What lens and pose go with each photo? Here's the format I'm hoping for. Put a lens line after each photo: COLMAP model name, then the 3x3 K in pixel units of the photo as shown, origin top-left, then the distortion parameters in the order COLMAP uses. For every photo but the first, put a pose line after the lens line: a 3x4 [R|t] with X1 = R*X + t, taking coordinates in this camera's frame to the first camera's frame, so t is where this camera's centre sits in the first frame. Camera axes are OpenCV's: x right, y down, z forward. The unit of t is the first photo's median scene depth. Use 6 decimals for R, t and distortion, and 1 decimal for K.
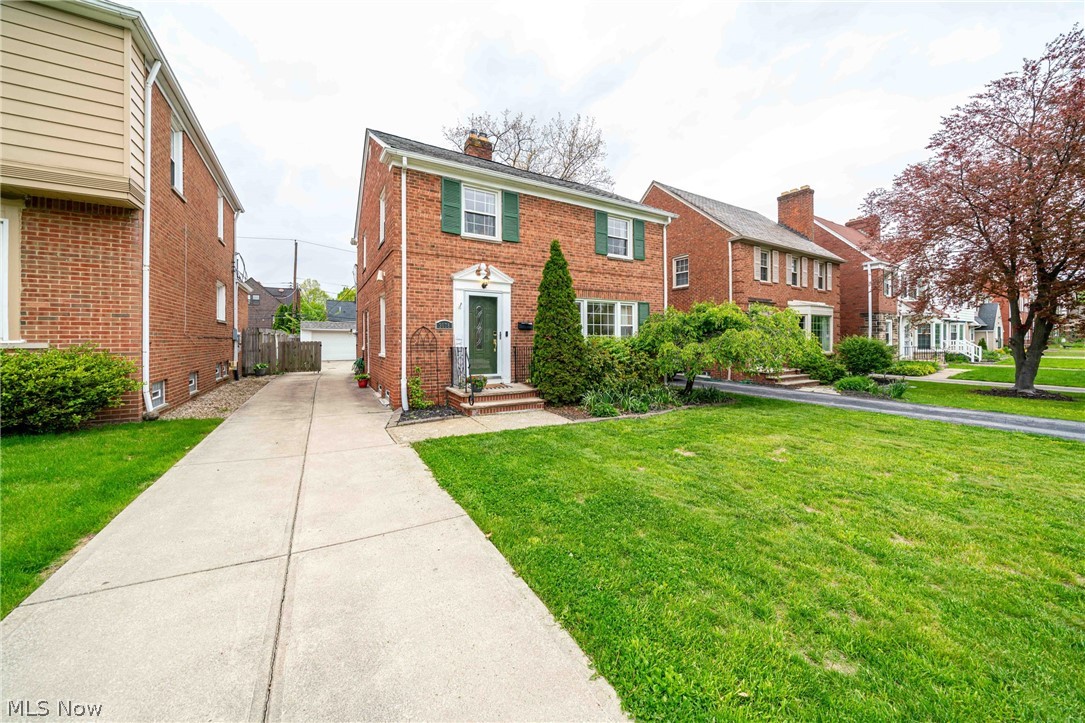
lens RADIAL K [[391.7, 0, 541.2], [0, 391.7, 335.5], [0, 0, 1]] dist [0.000415, -0.000052]
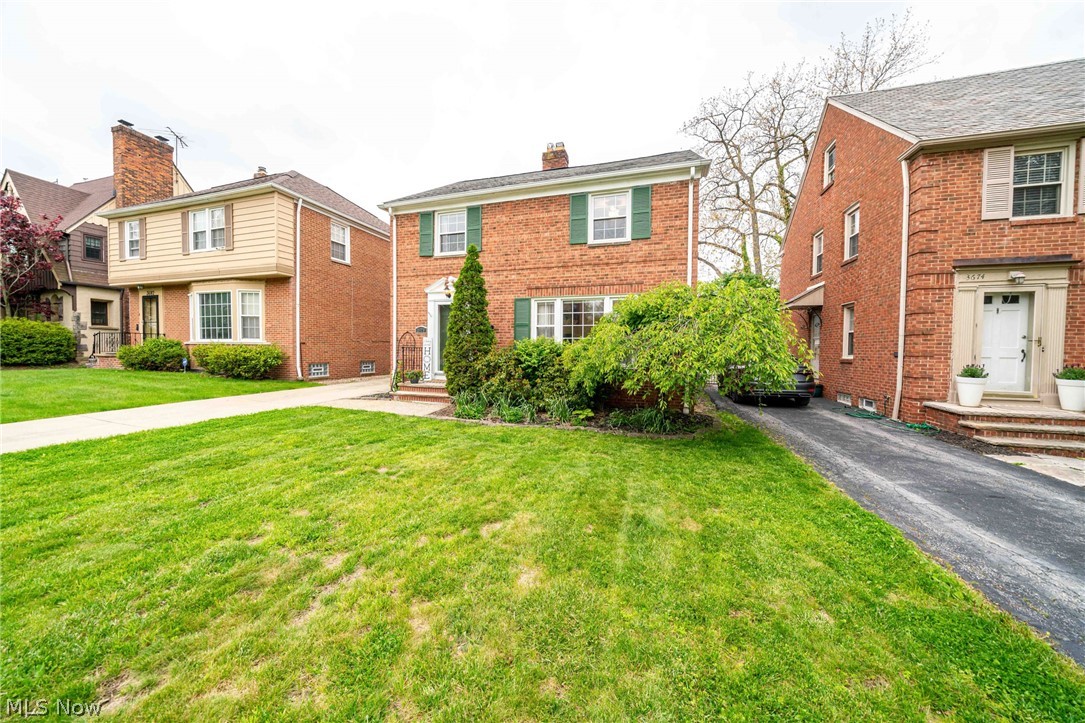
lens RADIAL K [[352.0, 0, 540.3], [0, 352.0, 347.9], [0, 0, 1]] dist [-0.000652, -0.000110]
pose [[0.673975, 0.017015, -0.738558, 0.677113], [0.005114, 0.999603, 0.027695, 0.000980], [0.738736, -0.022443, 0.673621, 0.407949]]
